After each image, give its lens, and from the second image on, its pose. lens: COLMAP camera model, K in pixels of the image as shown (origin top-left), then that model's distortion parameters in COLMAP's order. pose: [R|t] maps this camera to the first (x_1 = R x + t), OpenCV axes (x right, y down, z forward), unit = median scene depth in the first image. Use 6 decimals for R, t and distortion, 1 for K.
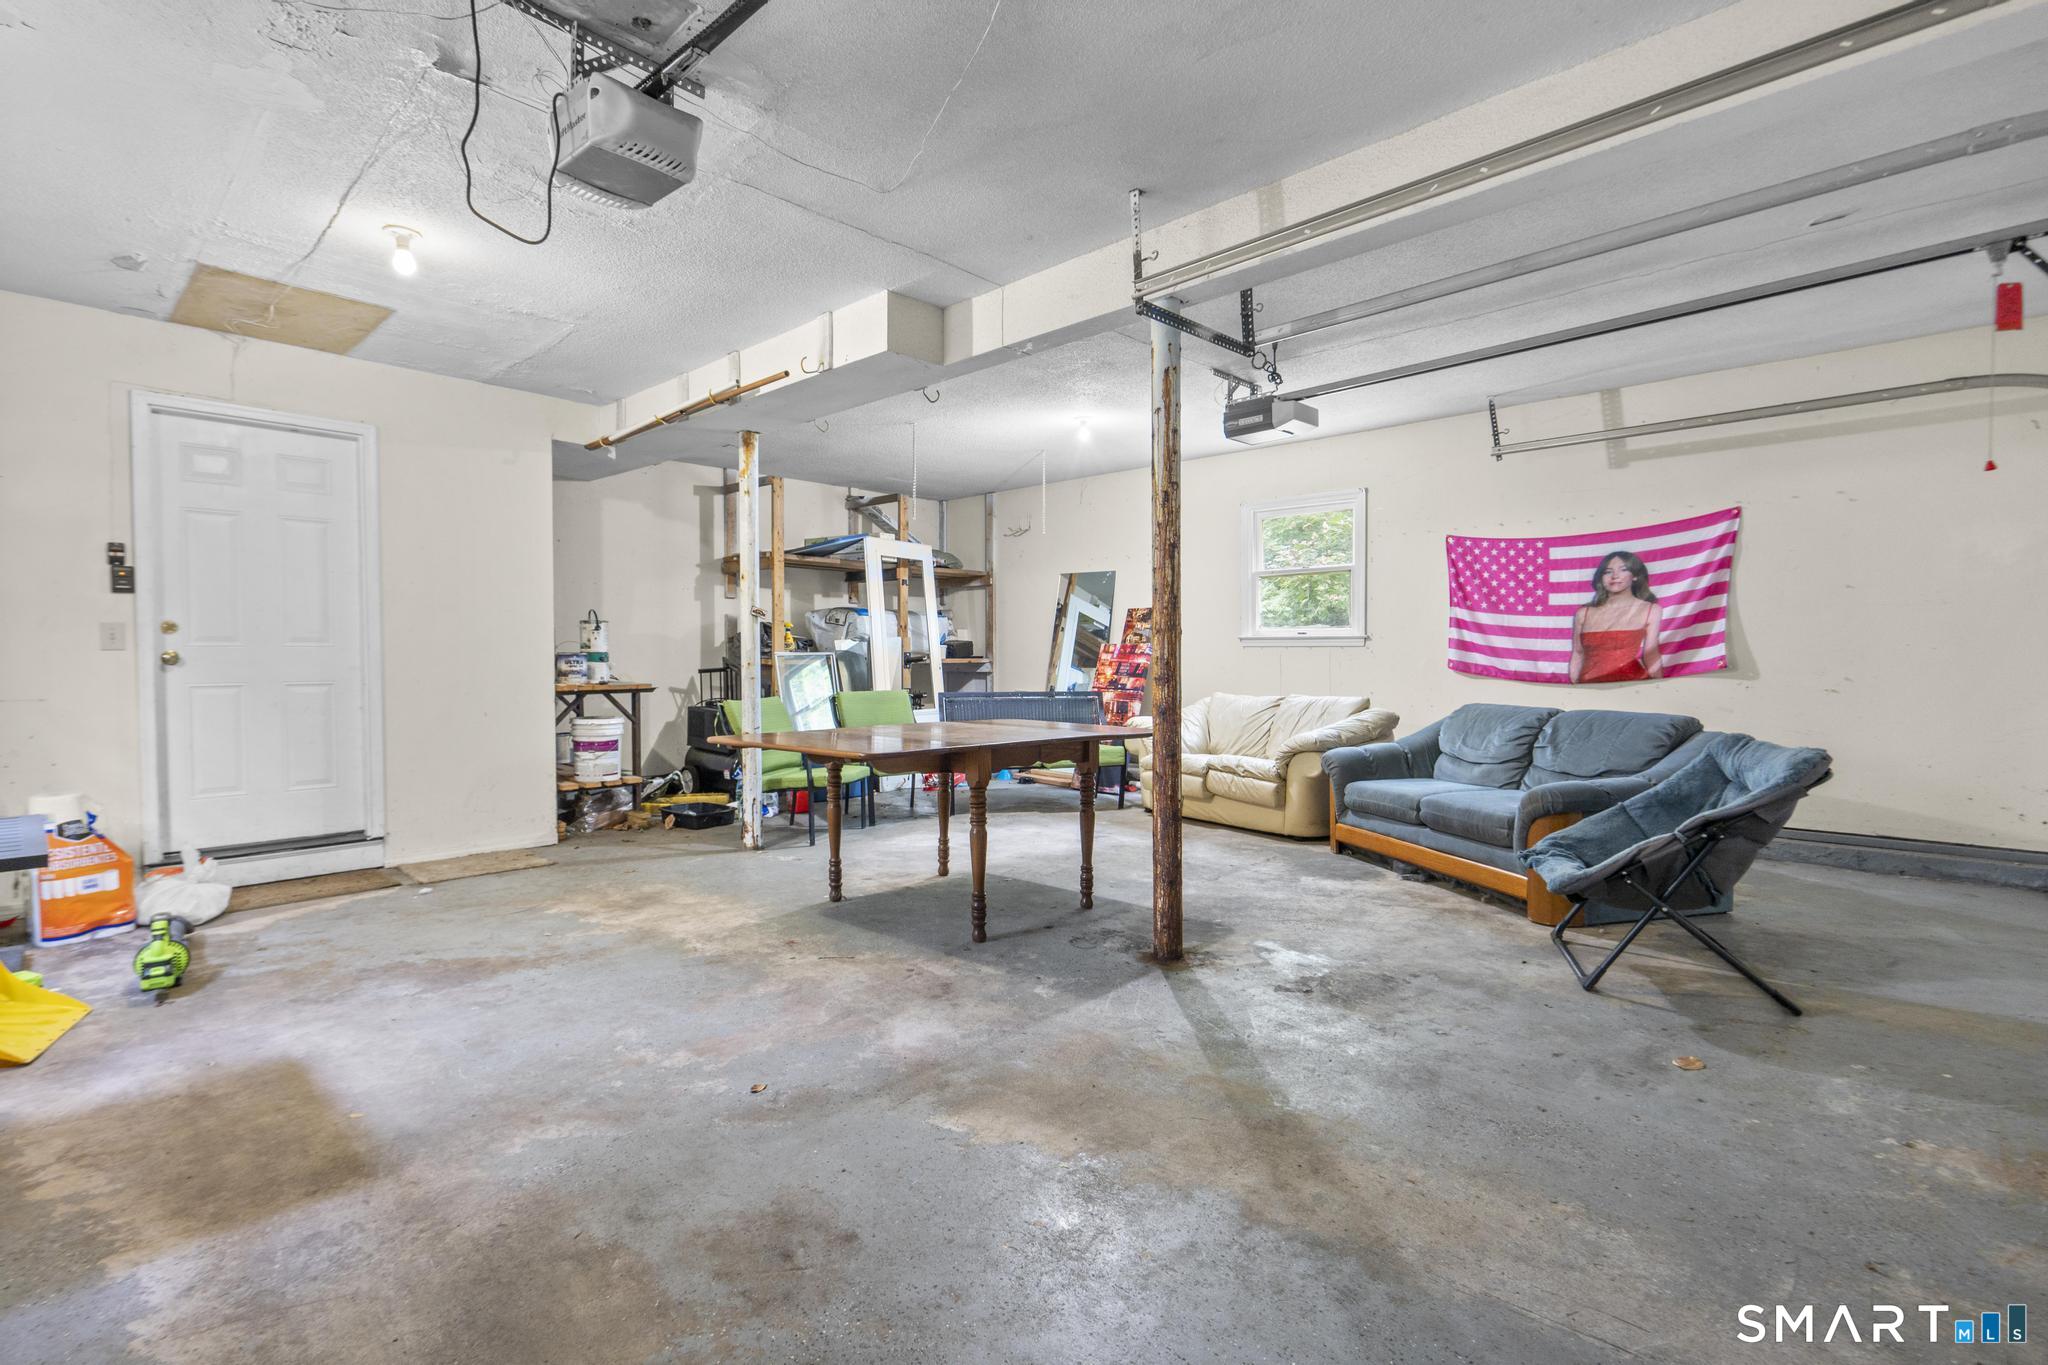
lens RADIAL K [[953.4, 0, 1024.0], [0, 953.4, 682.5], [0, 0, 1]] dist [-0.003232, -0.001684]
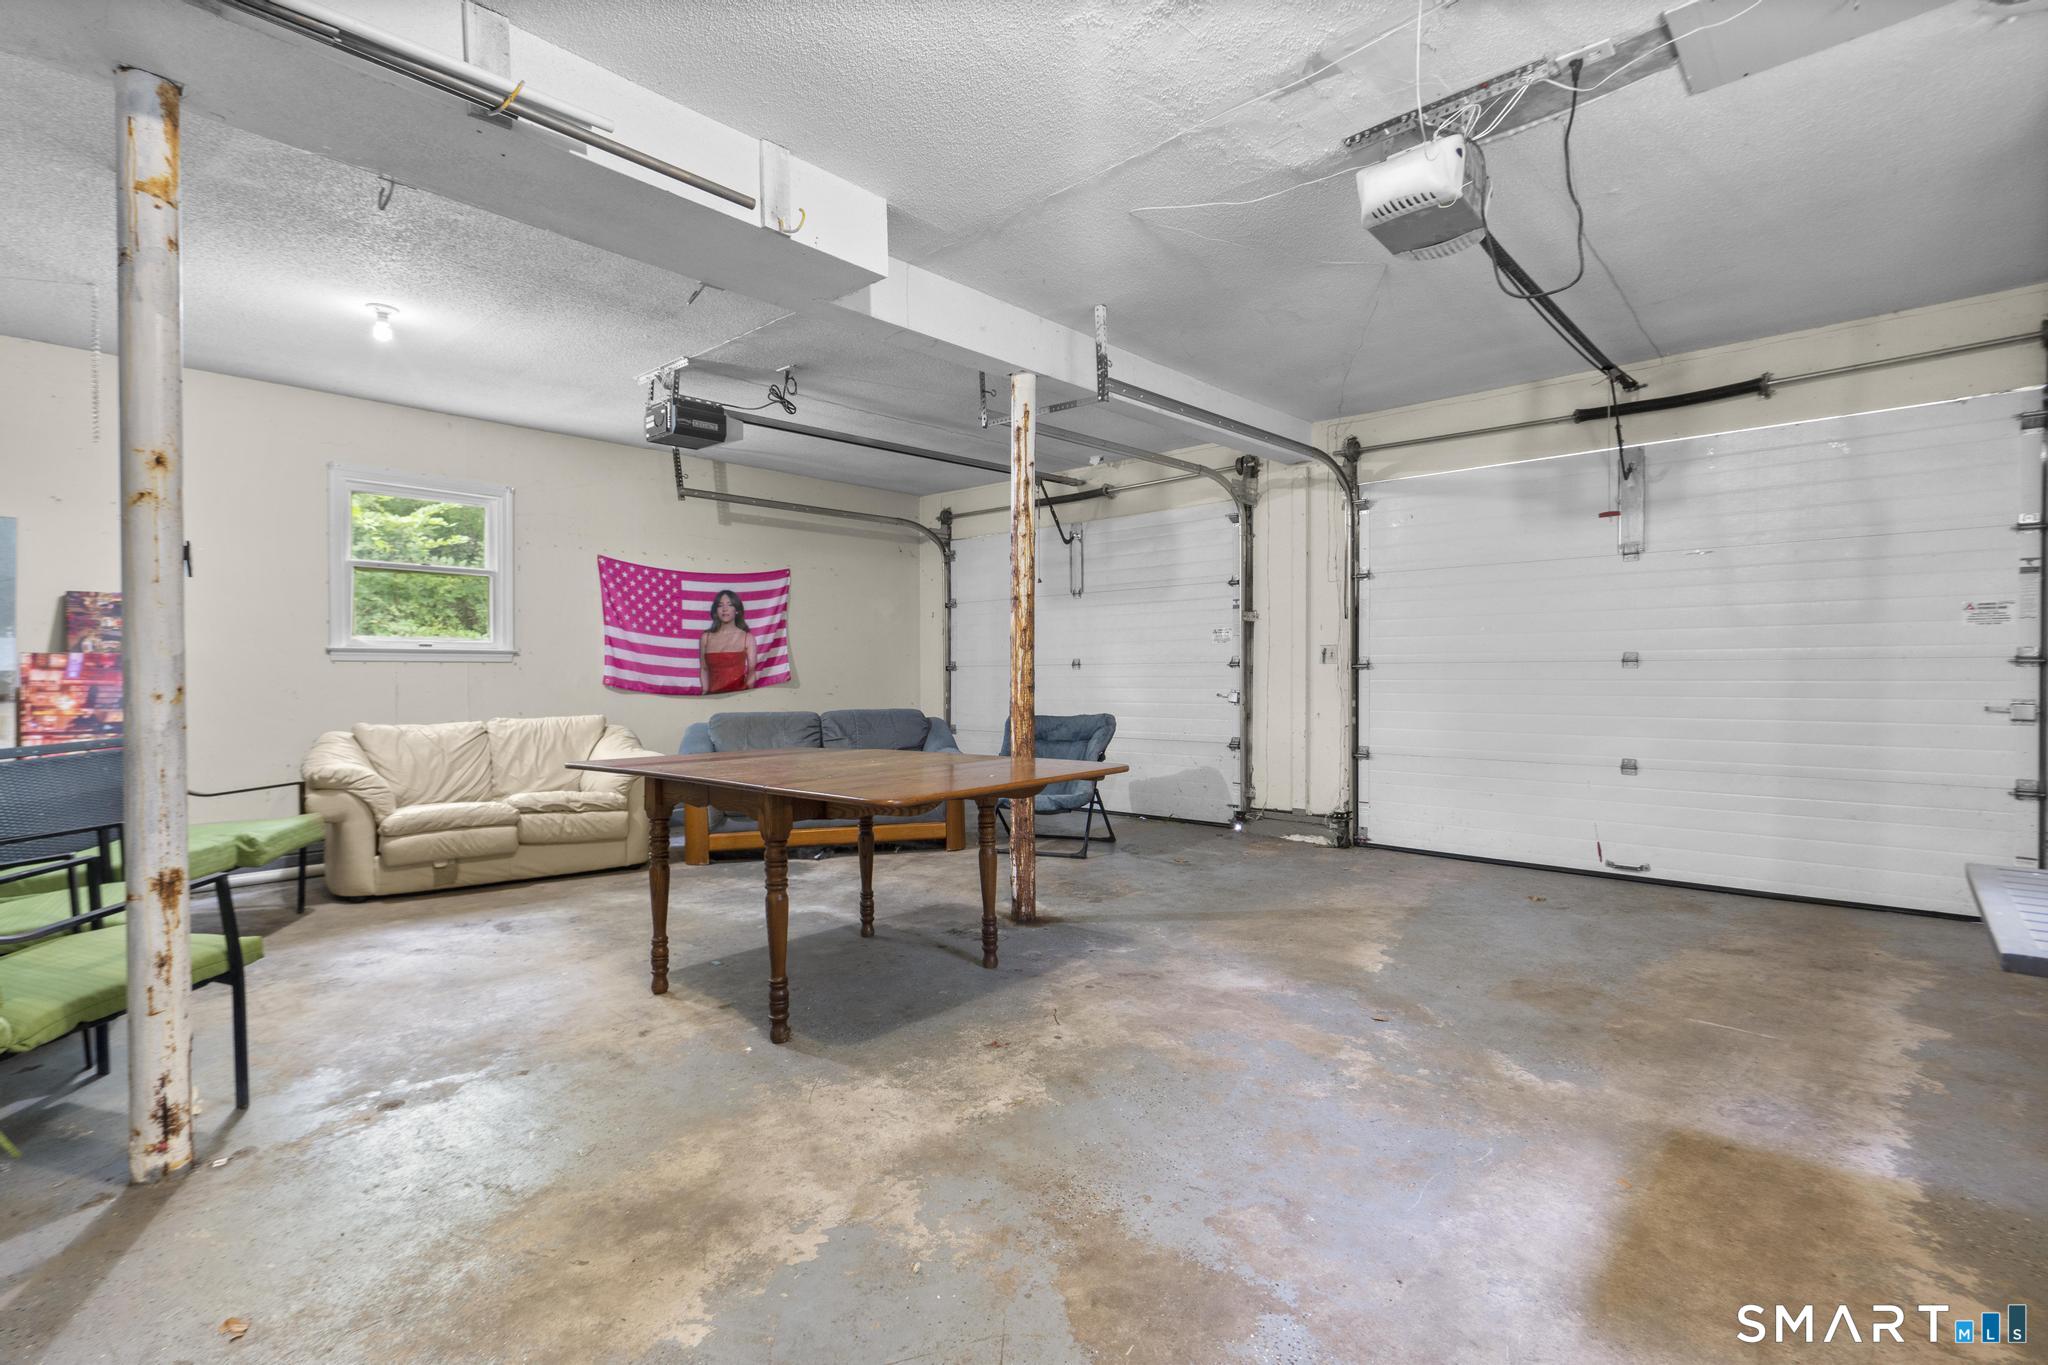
lens RADIAL K [[924.0, 0, 1024.0], [0, 924.0, 682.5], [0, 0, 1]] dist [0.002728, 0.001091]
pose [[-0.006851, -0.010664, 0.999920, -0.925764], [0.034709, 0.999338, 0.010896, -0.020545], [-0.999374, 0.034781, -0.006477, 0.922373]]
